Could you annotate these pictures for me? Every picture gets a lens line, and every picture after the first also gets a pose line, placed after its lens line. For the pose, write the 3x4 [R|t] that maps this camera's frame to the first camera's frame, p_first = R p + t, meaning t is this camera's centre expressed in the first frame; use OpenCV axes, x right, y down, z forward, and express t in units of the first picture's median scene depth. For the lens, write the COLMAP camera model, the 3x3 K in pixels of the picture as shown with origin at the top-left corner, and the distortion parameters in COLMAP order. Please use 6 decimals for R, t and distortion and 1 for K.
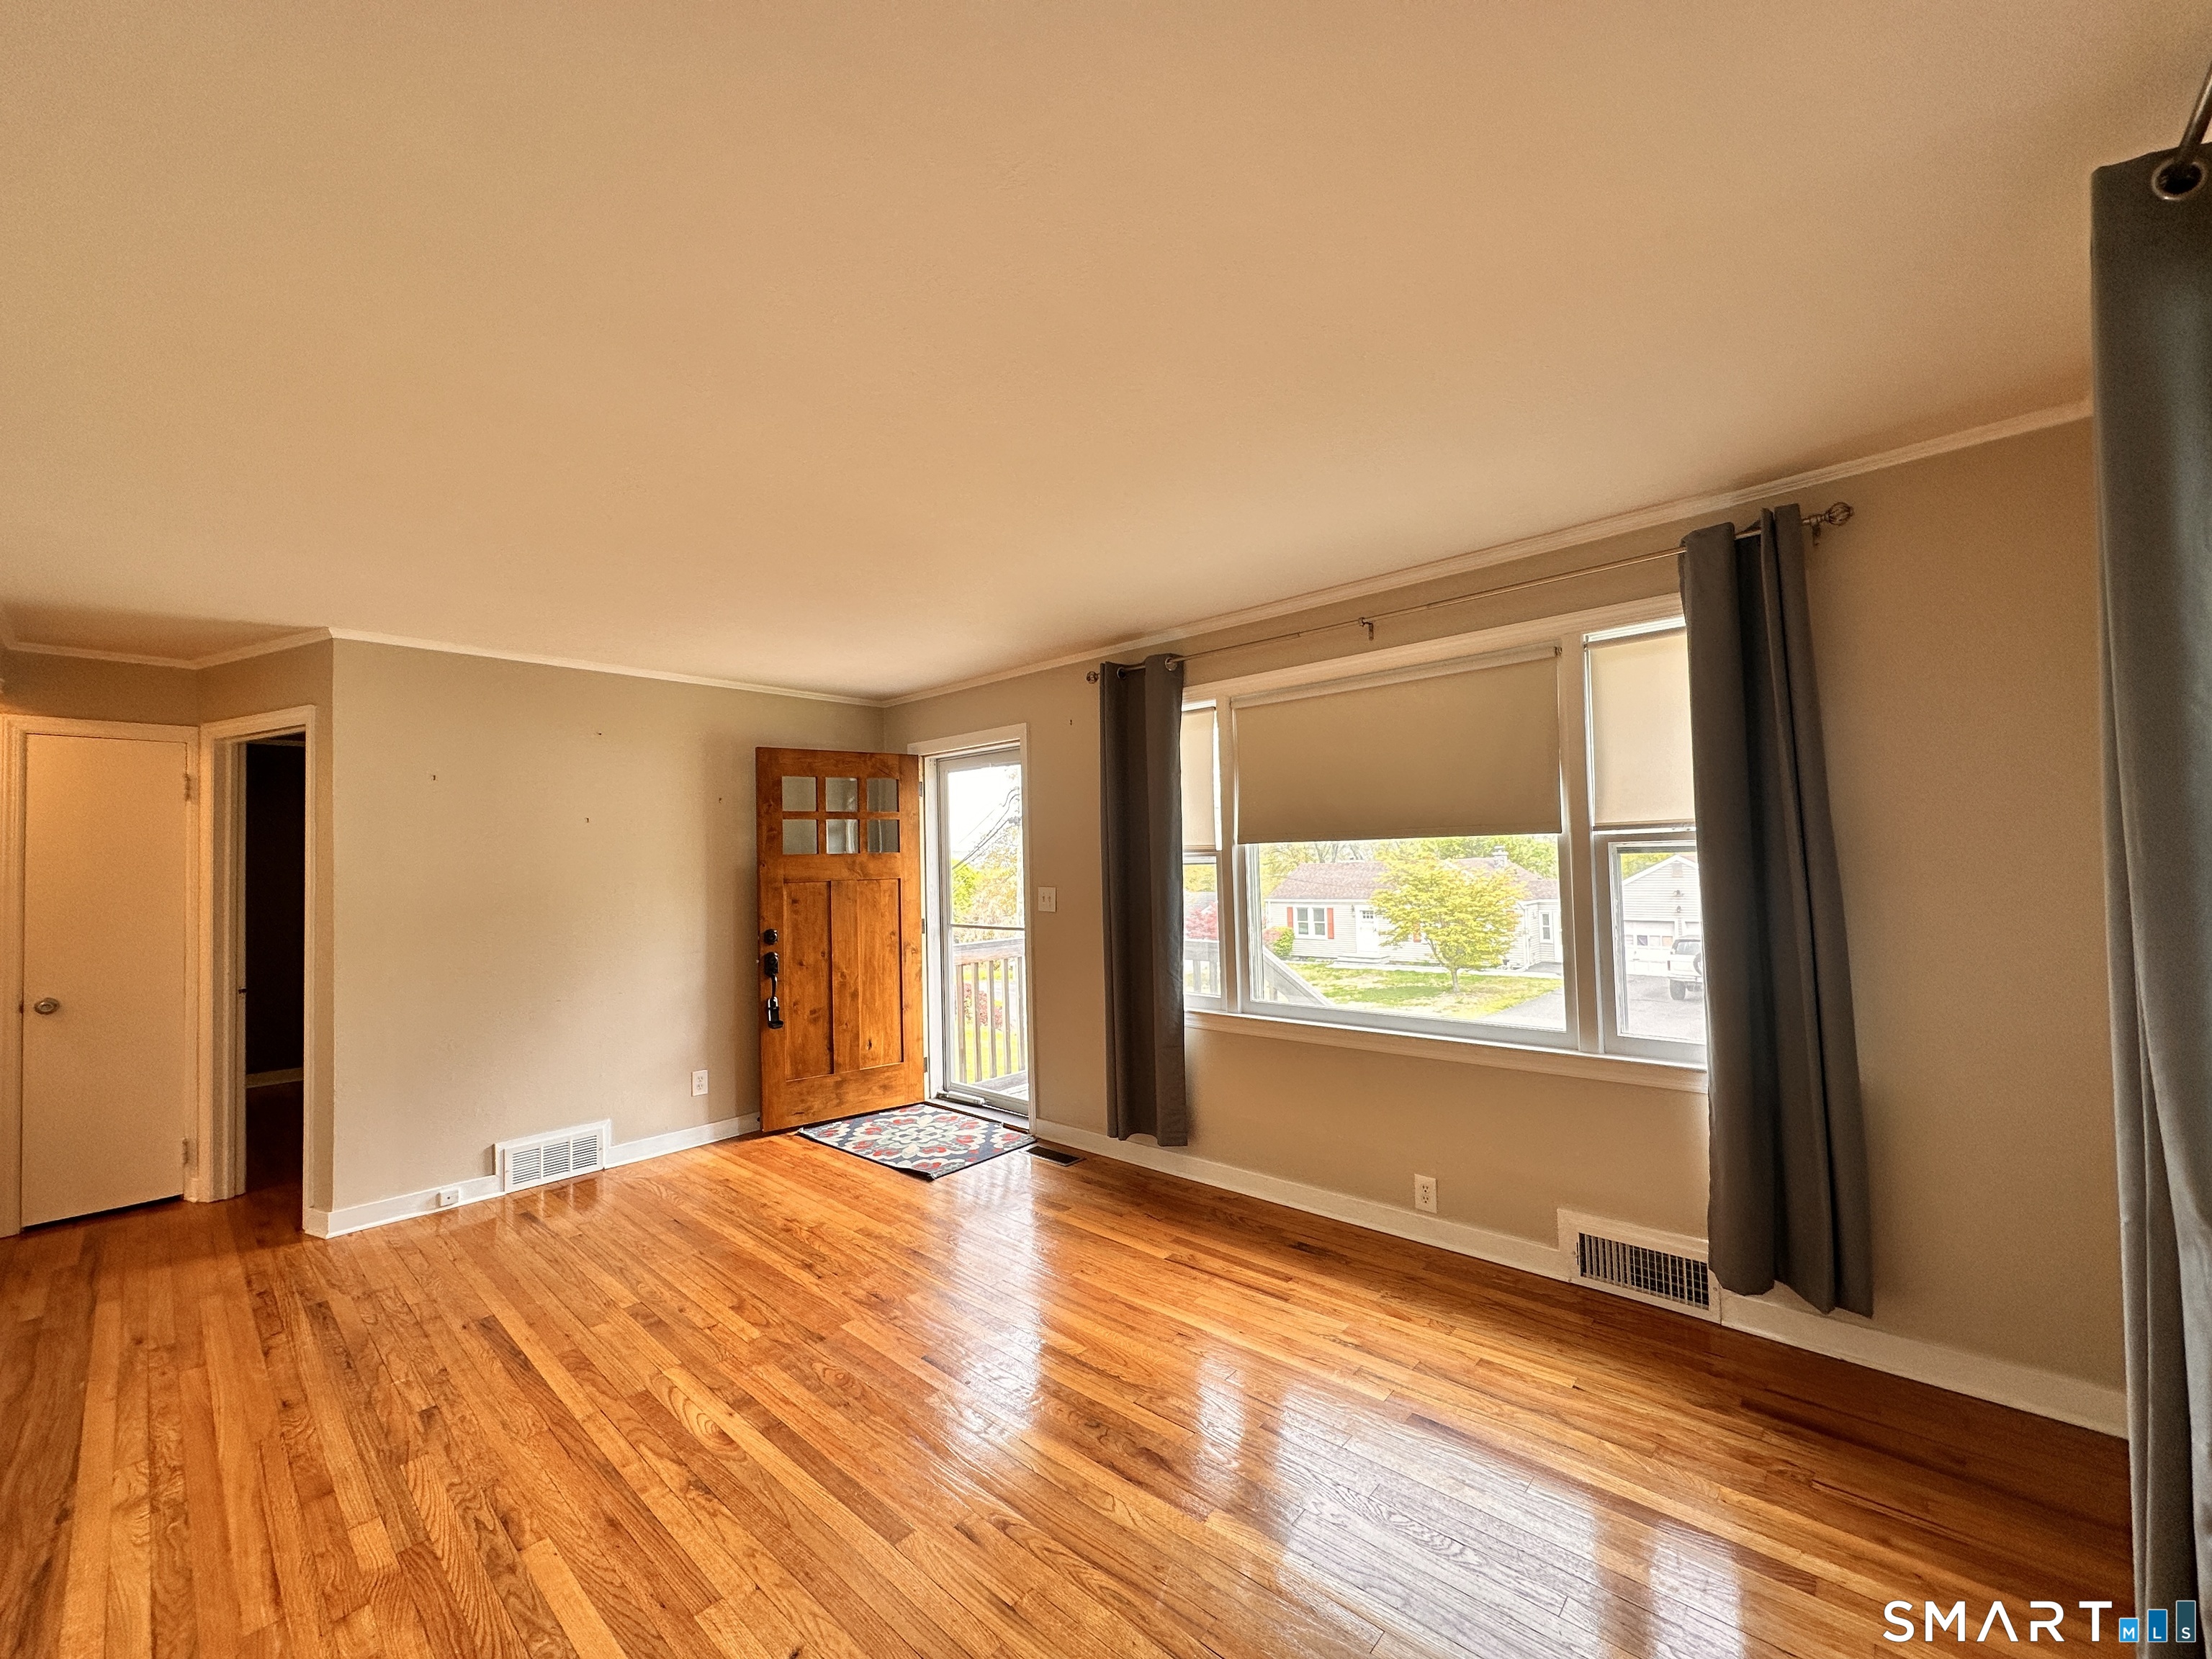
lens RADIAL K [[879.8, 0, 1107.0], [0, 879.8, 832.2], [0, 0, 1]] dist [-0.002100, 0.000115]
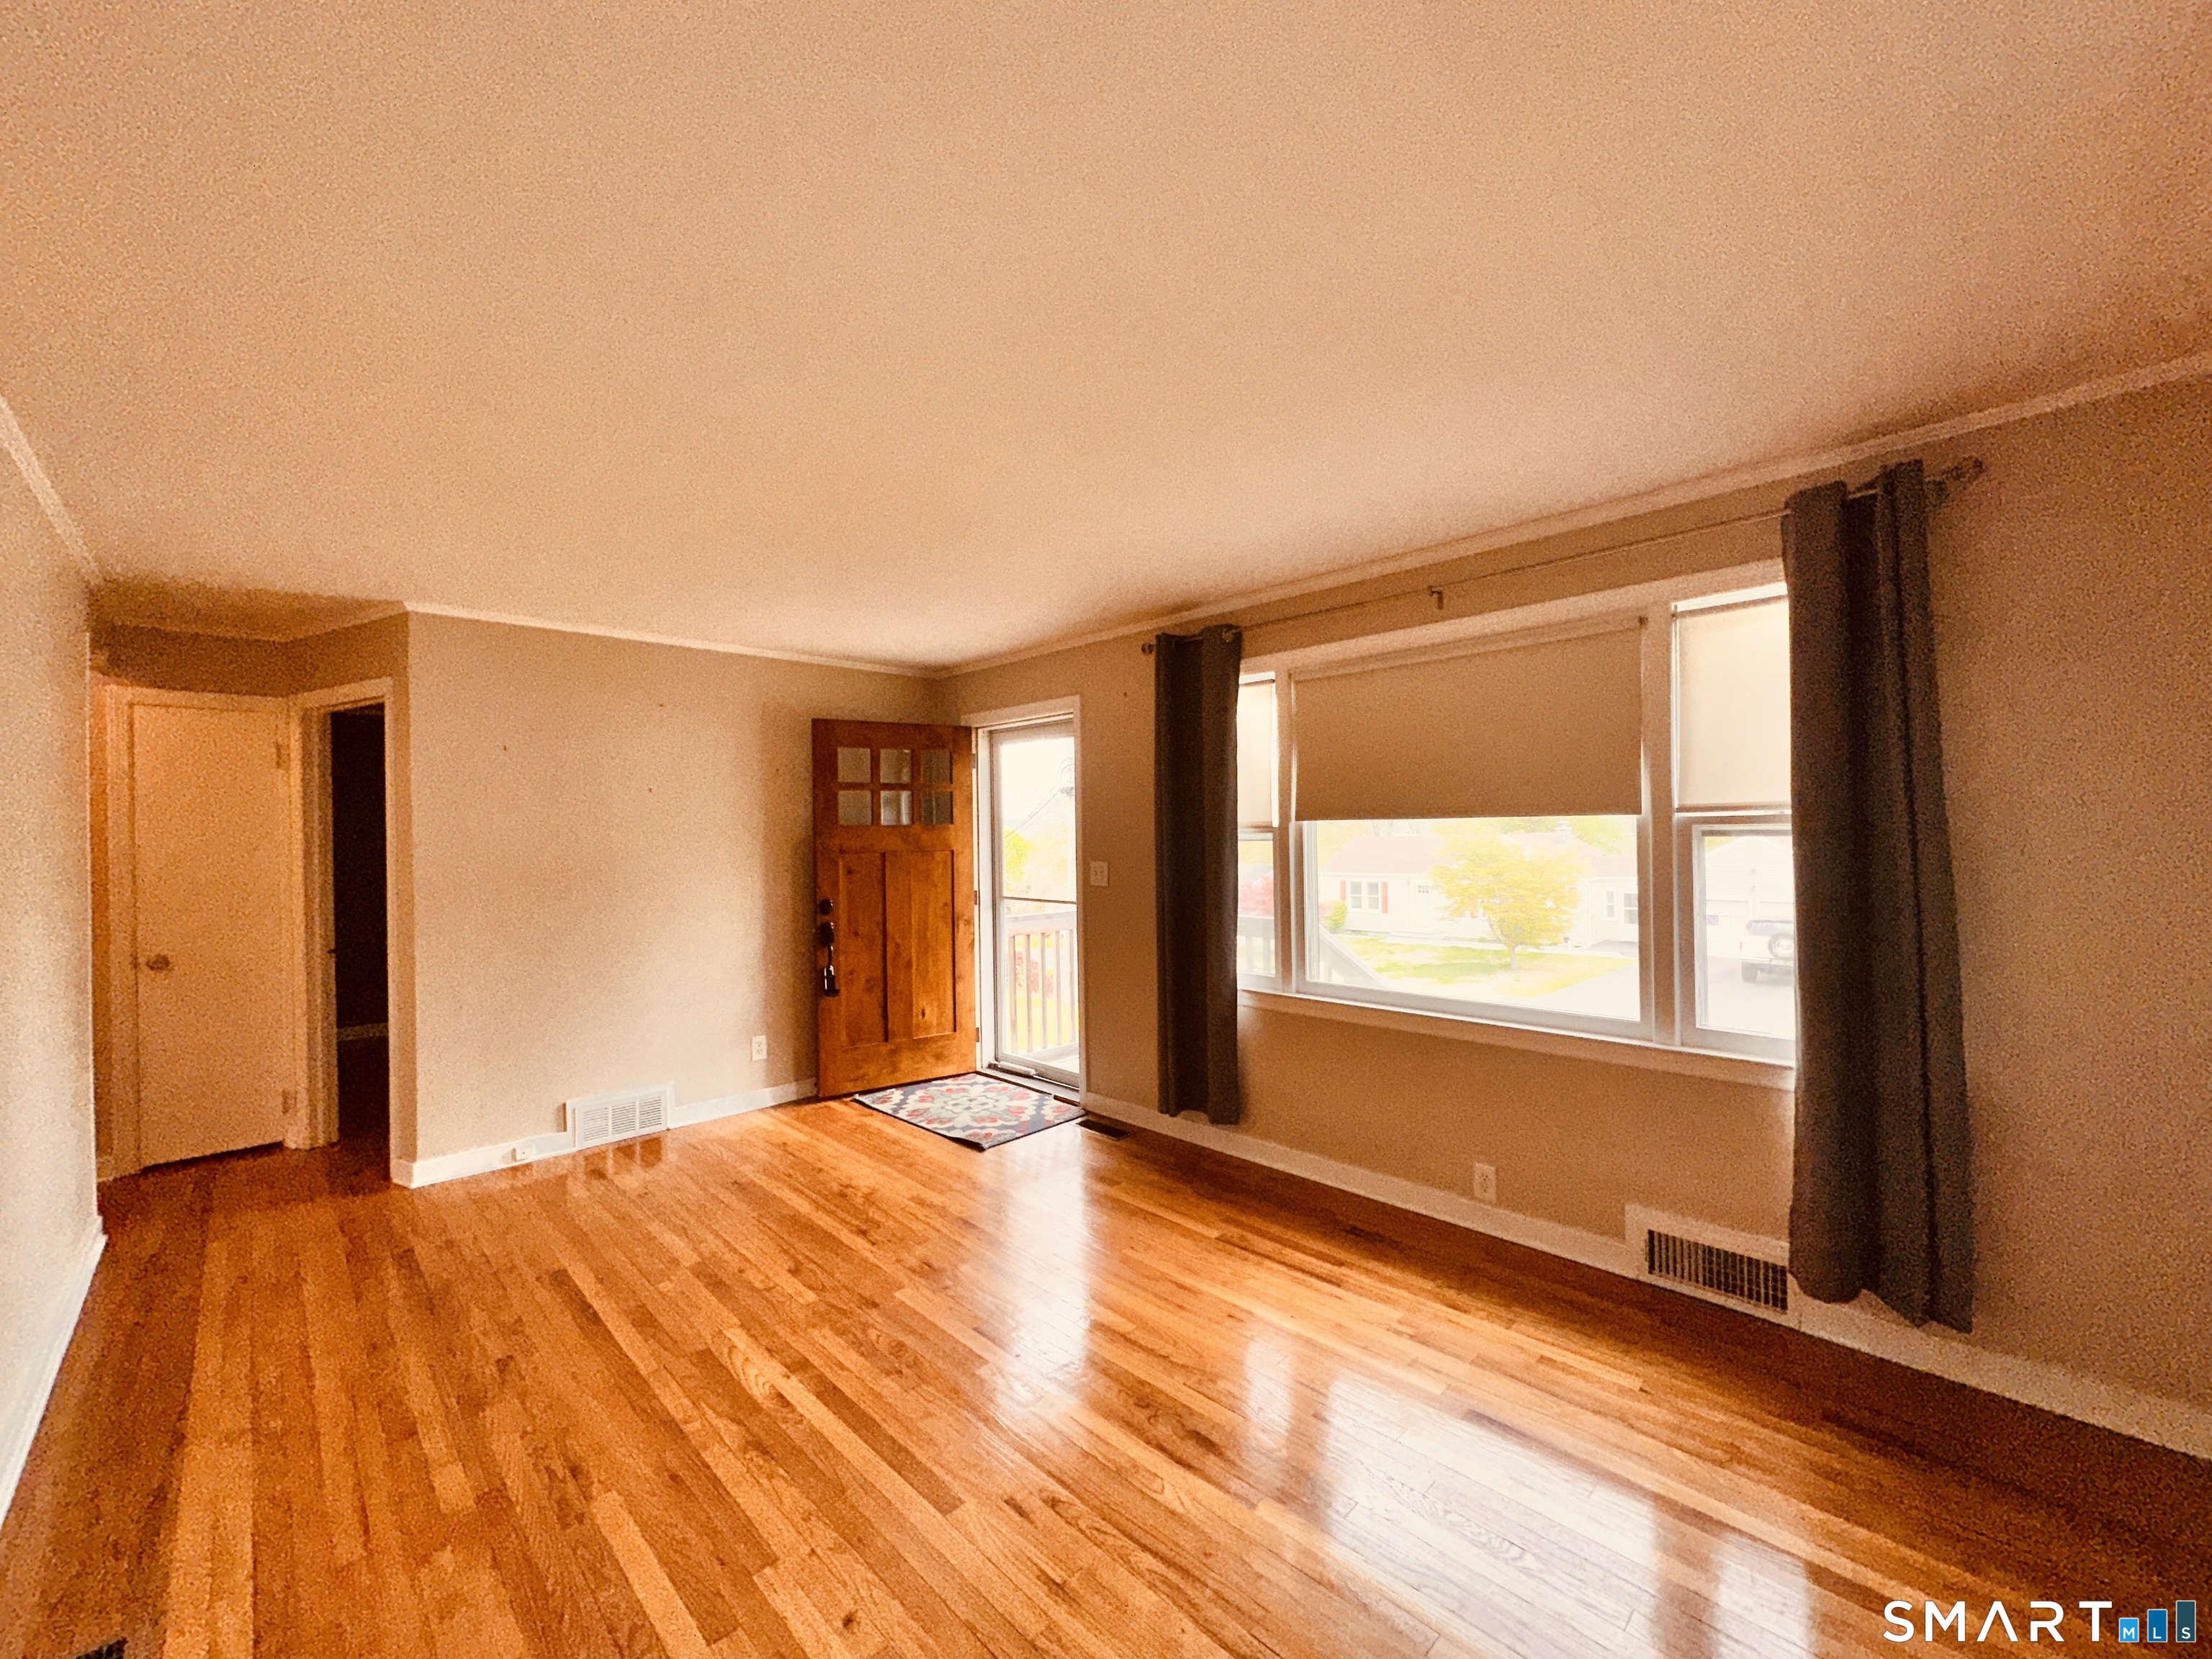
lens RADIAL K [[879.8, 0, 1107.0], [0, 879.8, 832.2], [0, 0, 1]] dist [-0.002100, 0.000115]
pose [[0.998261, 0.011077, -0.057895, -0.003190], [-0.009102, 0.999371, 0.034270, -0.005371], [0.058238, -0.033684, 0.997734, 0.014176]]
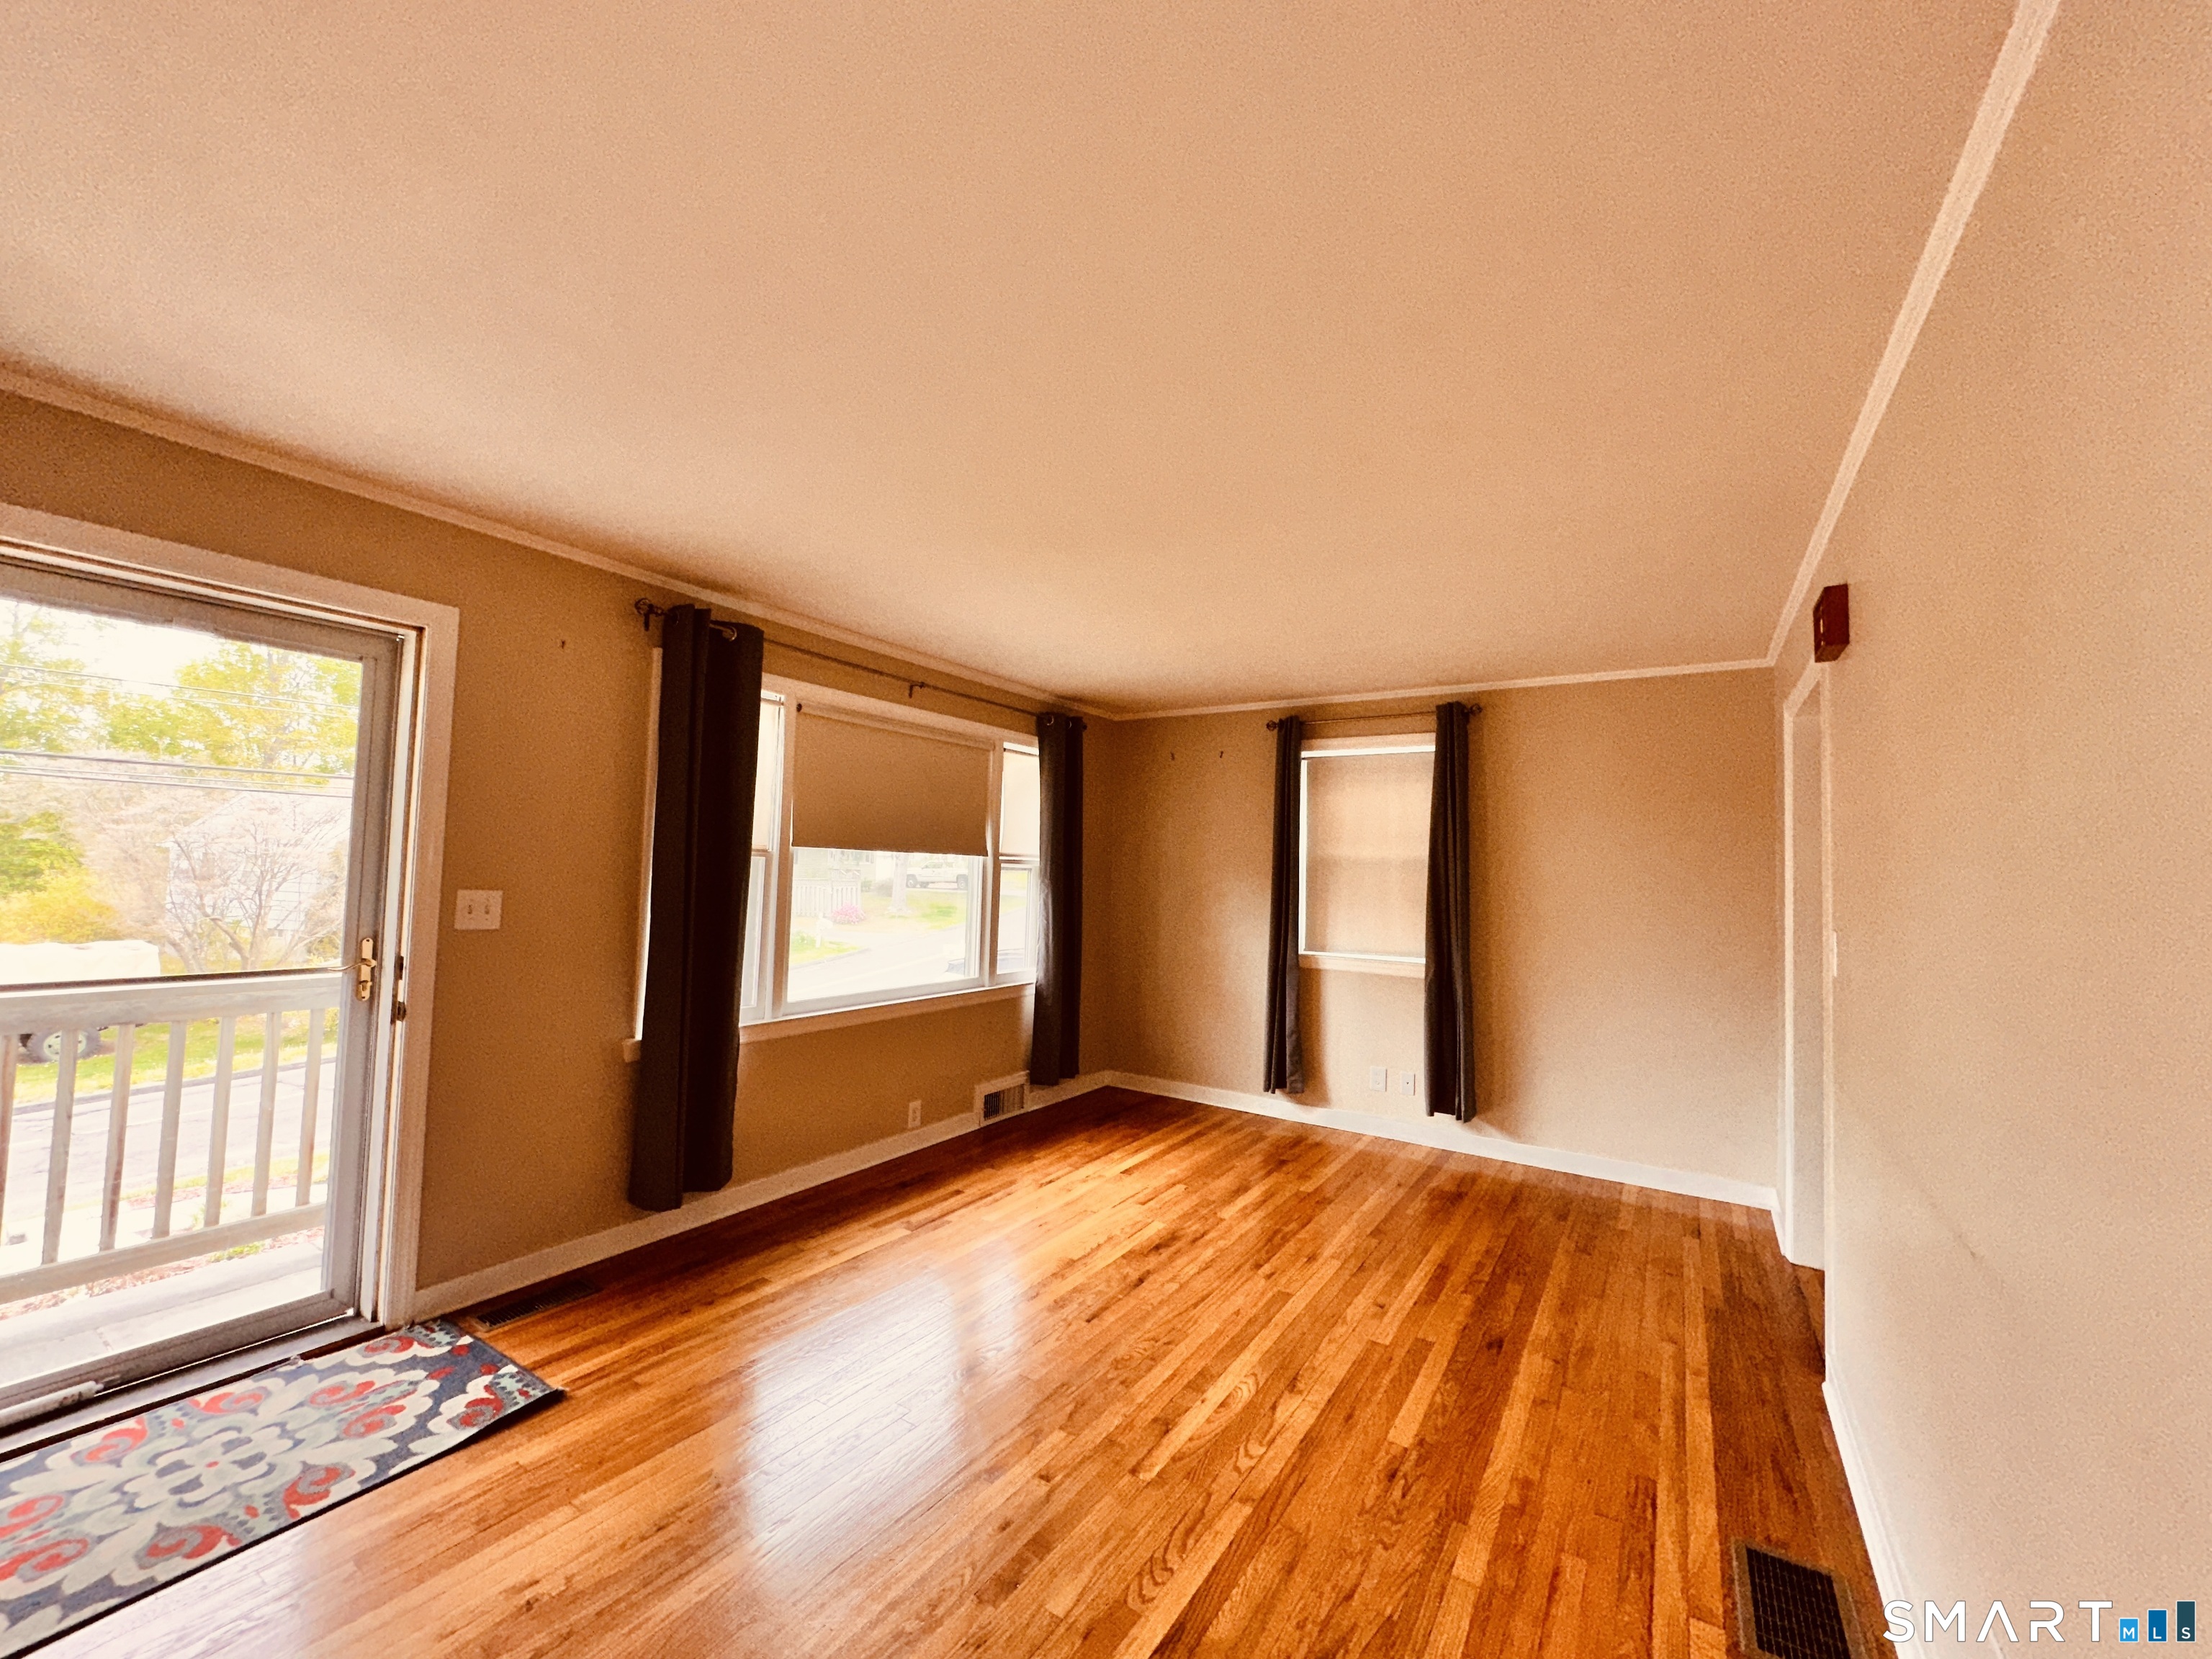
lens RADIAL K [[879.8, 0, 1107.0], [0, 879.8, 832.2], [0, 0, 1]] dist [-0.002100, 0.000115]
pose [[-0.164146, 0.067960, 0.984092, -0.900775], [-0.056802, 0.995317, -0.078210, 0.055727], [-0.984799, -0.068736, -0.159517, 0.813168]]
